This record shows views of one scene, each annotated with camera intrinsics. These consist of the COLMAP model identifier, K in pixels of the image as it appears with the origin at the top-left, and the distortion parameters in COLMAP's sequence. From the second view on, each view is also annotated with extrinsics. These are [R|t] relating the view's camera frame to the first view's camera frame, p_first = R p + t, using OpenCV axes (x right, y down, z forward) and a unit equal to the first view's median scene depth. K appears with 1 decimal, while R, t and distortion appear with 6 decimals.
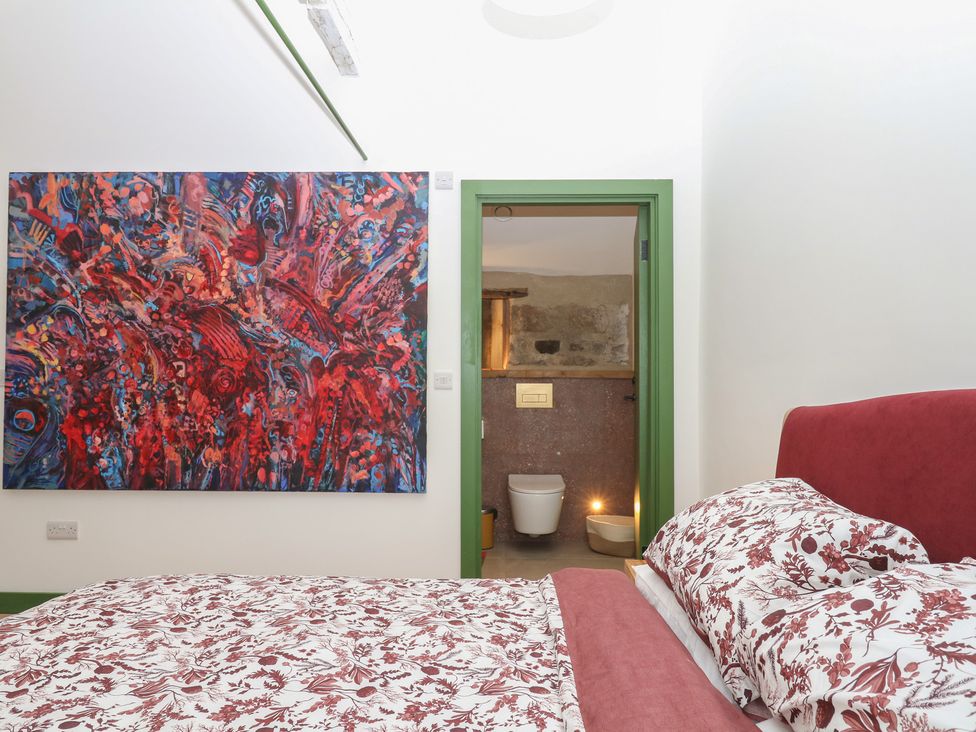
lens RADIAL K [[779.3, 0, 488.0], [0, 779.3, 366.0], [0, 0, 1]] dist [0.003881, -0.005579]
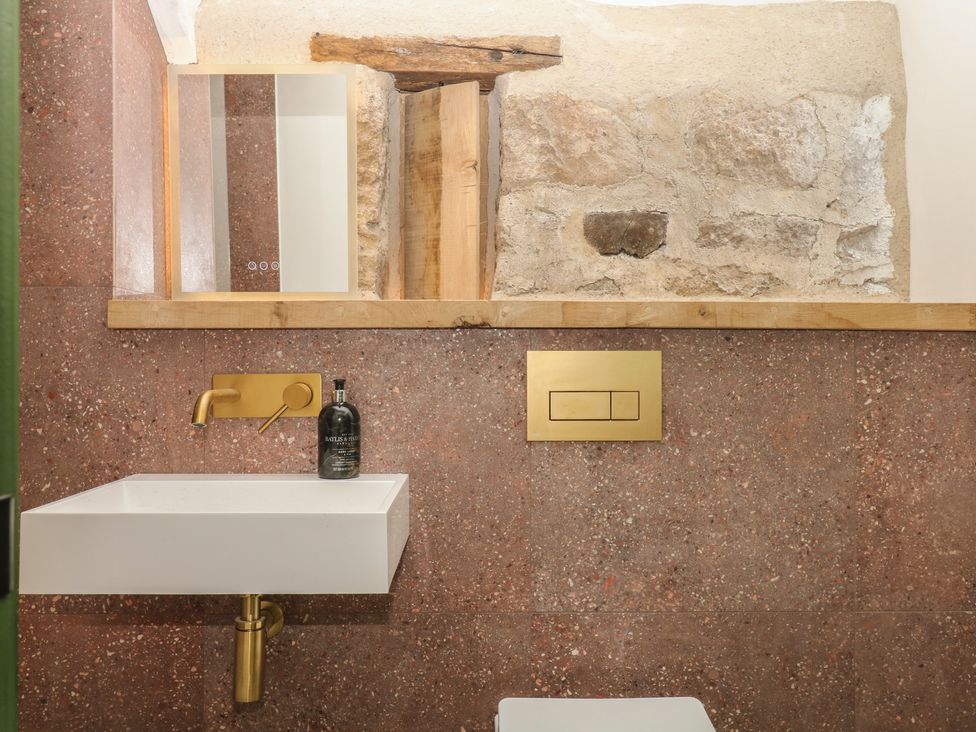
lens RADIAL K [[861.5, 0, 488.0], [0, 861.5, 366.0], [0, 0, 1]] dist [0.004500, -0.003165]
pose [[0.999589, -0.003471, 0.028462, 0.013808], [0.003337, 0.999983, 0.004749, 0.024711], [-0.028478, -0.004652, 0.999584, 0.669657]]
